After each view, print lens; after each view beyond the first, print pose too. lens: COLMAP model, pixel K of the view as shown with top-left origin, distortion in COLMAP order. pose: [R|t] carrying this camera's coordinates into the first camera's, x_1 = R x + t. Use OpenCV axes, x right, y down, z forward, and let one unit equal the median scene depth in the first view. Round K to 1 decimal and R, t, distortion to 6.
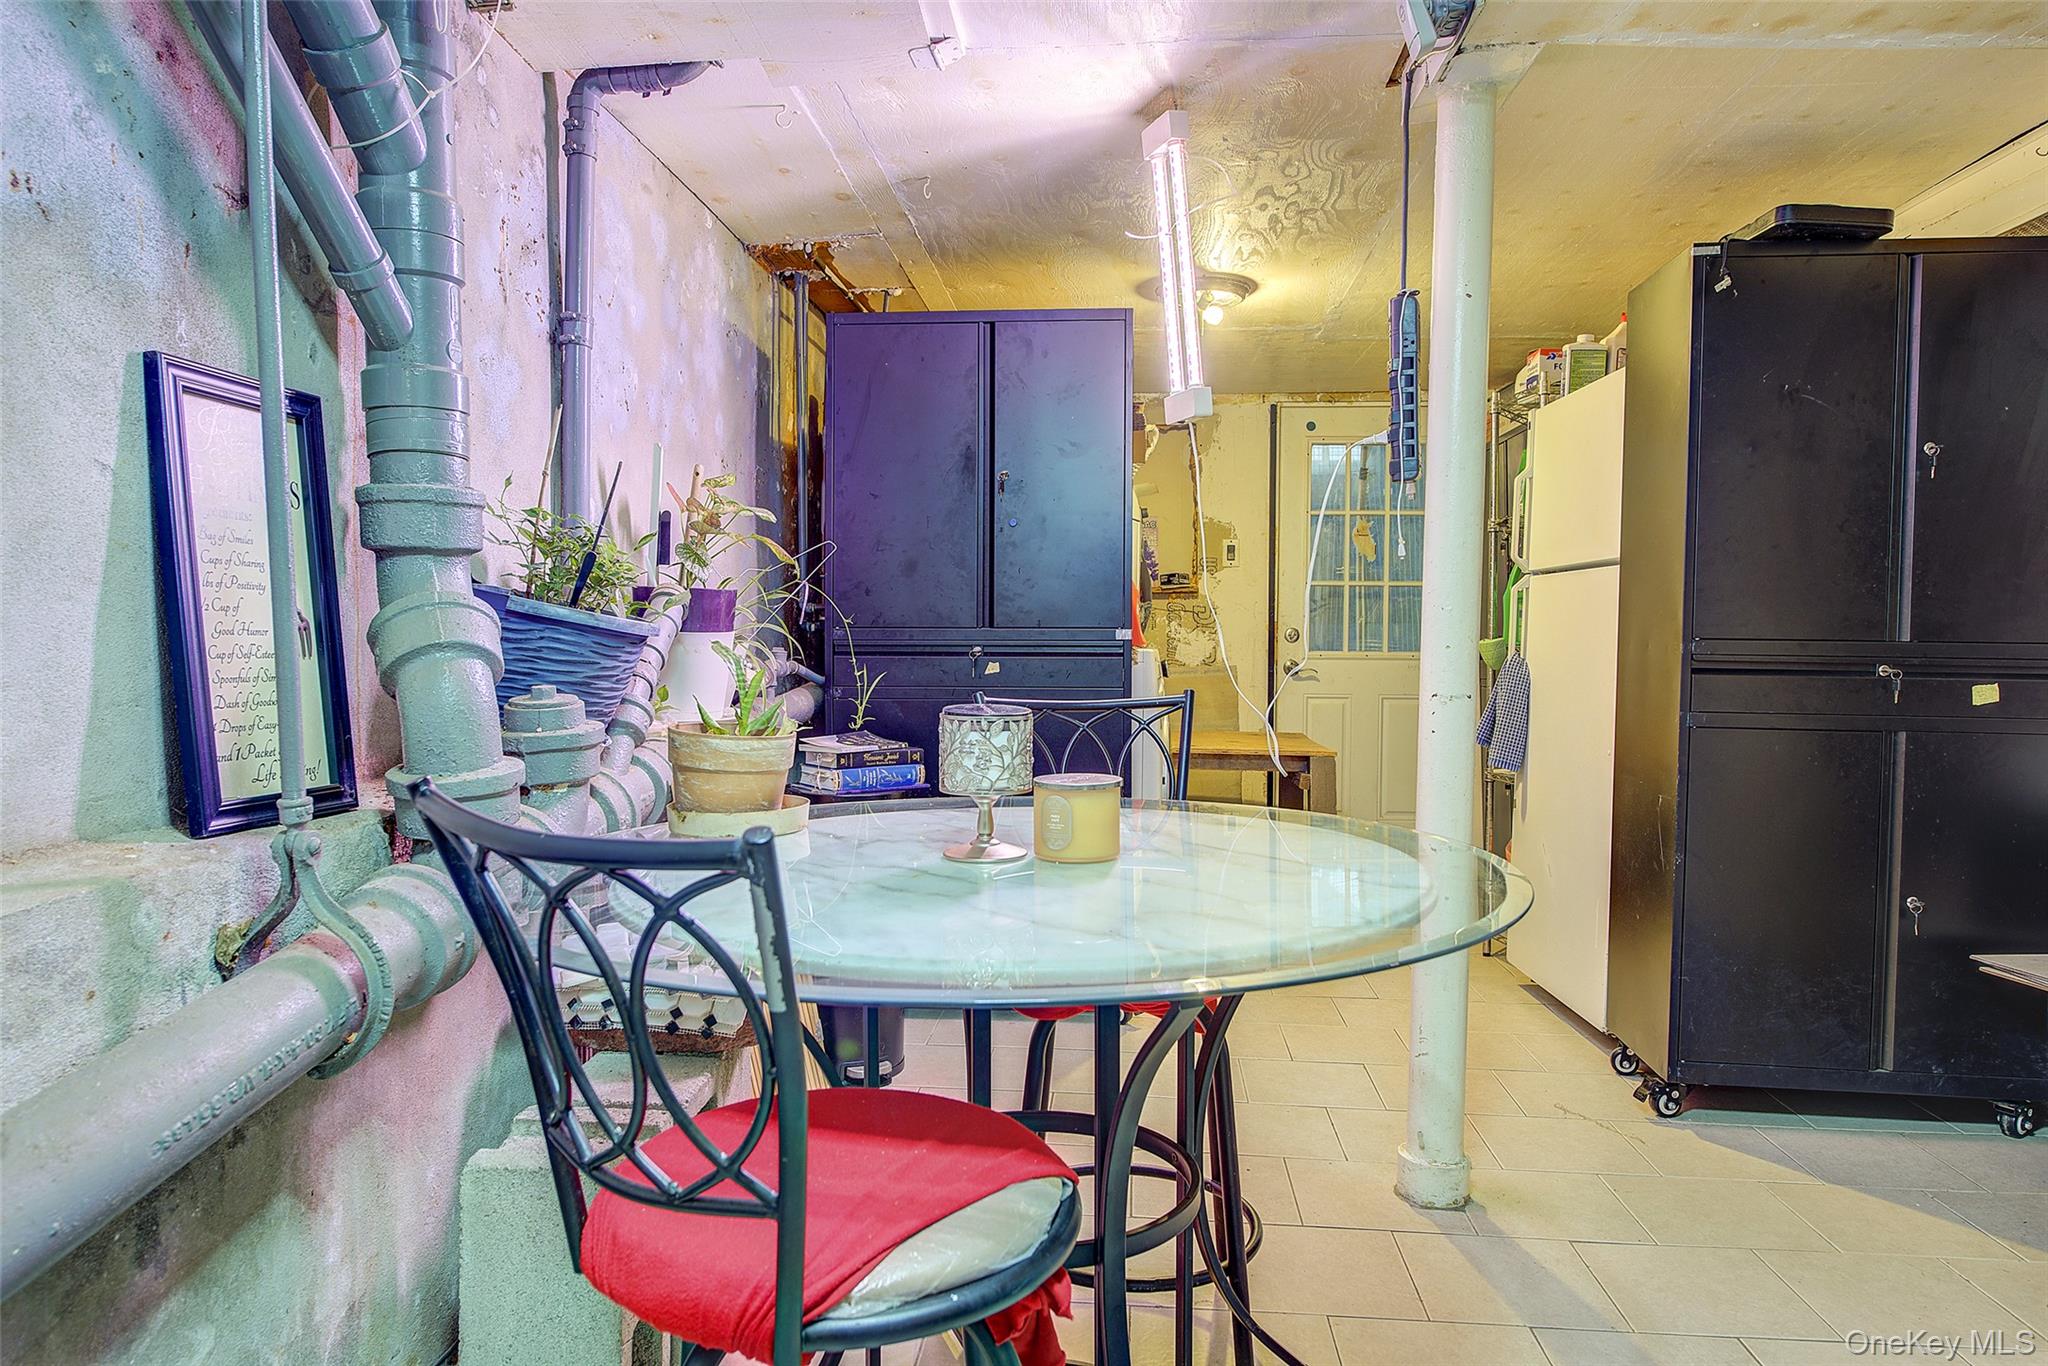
lens RADIAL K [[1334.5, 0, 1020.6], [0, 1334.5, 700.2], [0, 0, 1]] dist [0.002324, 0.000218]
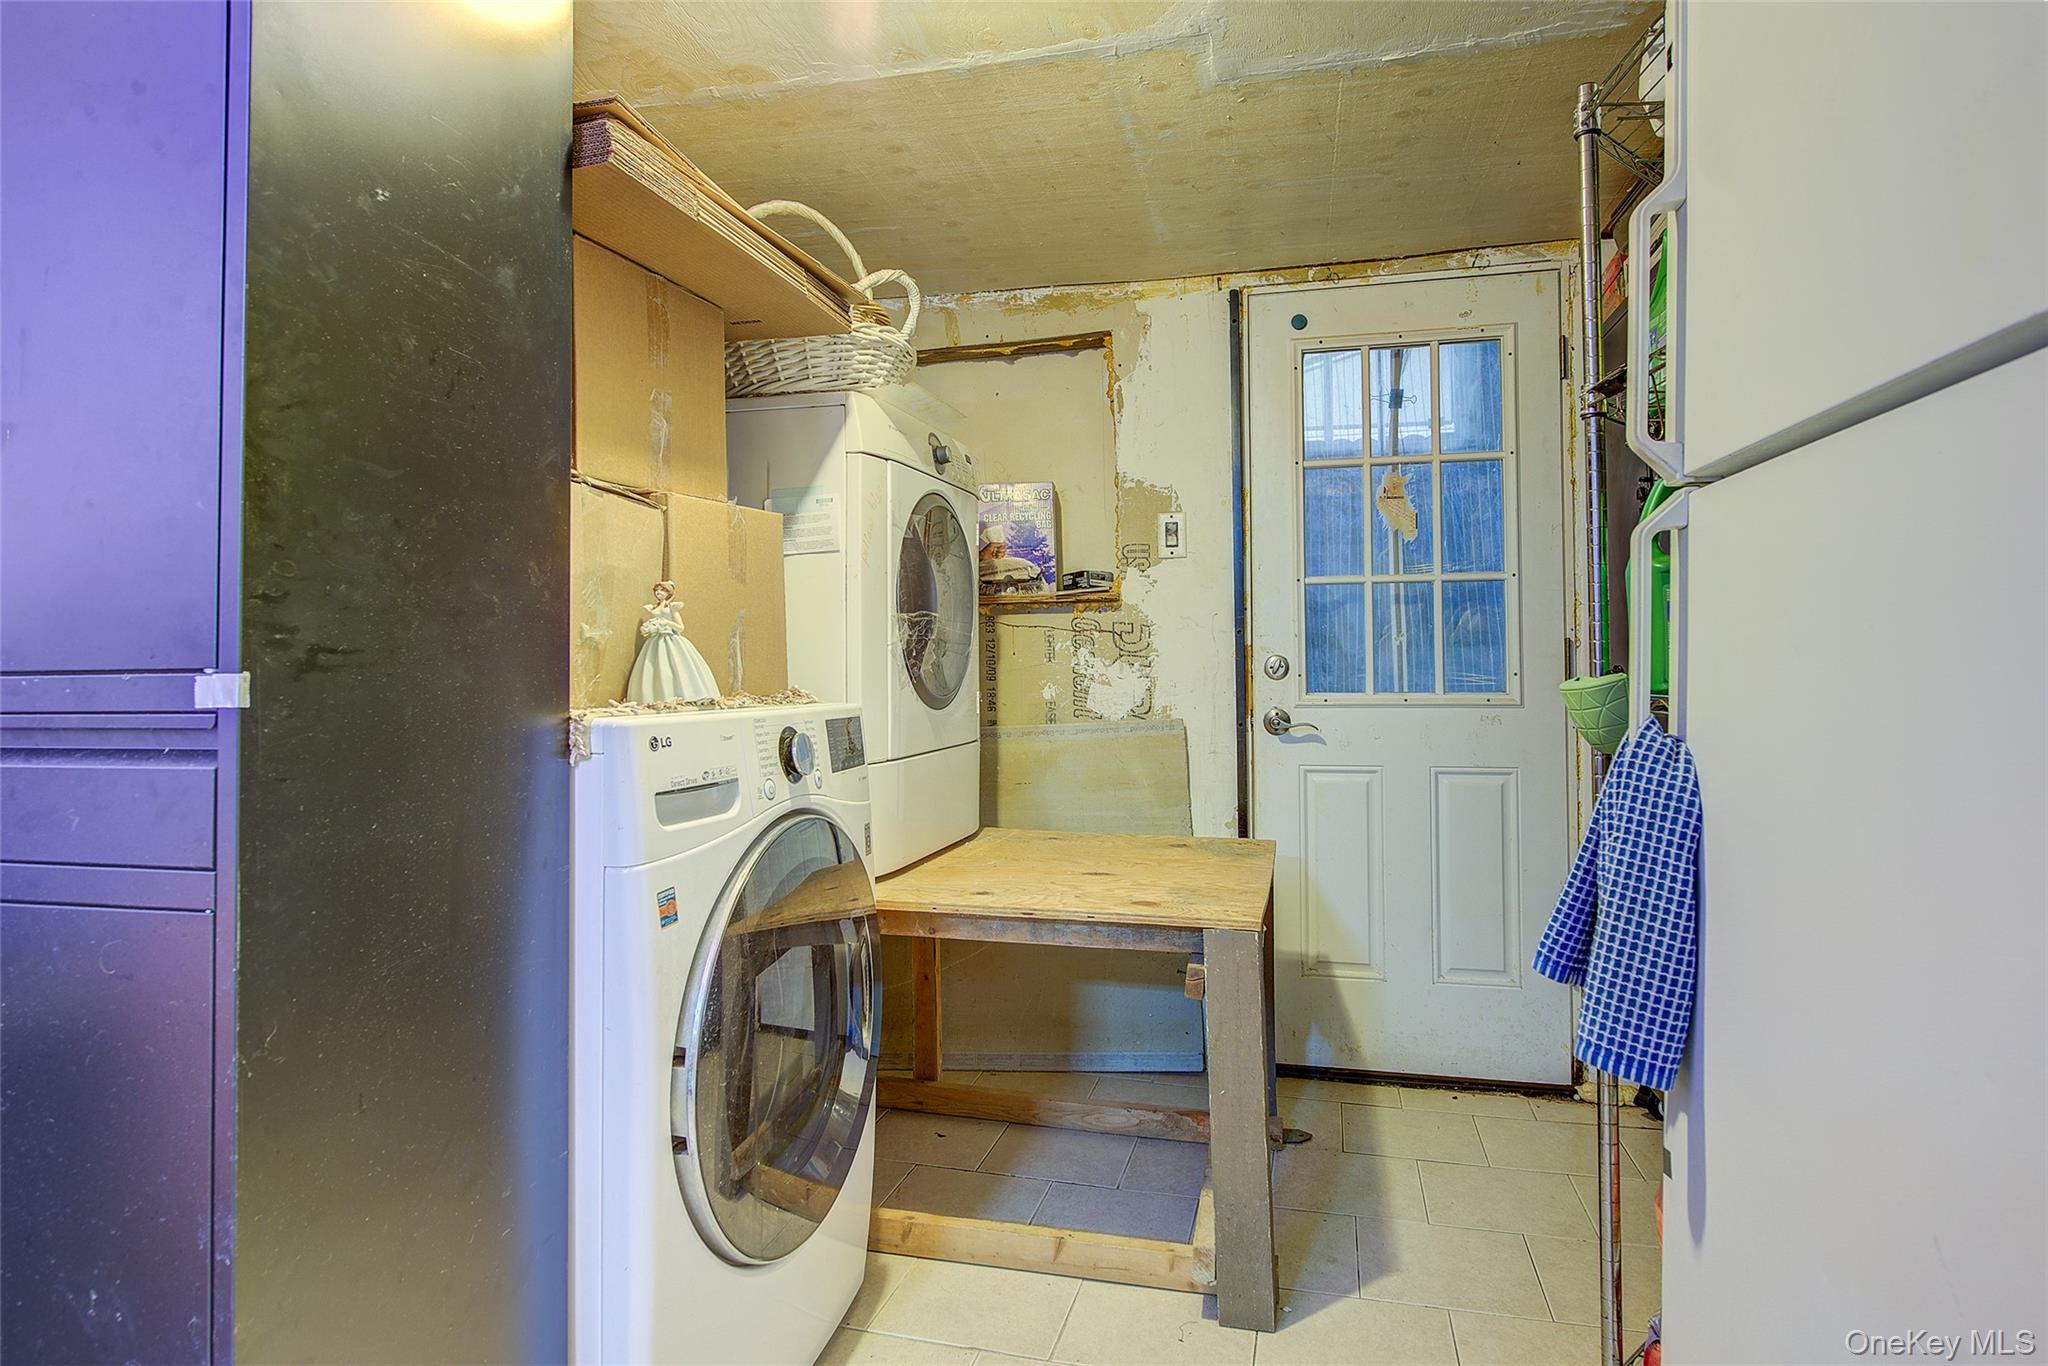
lens RADIAL K [[1160.3, 0, 1021.4], [0, 1160.3, 662.3], [0, 0, 1]] dist [0.005946, 0.000584]
pose [[0.985069, -0.016217, -0.171393, 0.179733], [0.007547, 0.998664, -0.051115, -0.024938], [0.171993, 0.049058, 0.983876, 0.463977]]
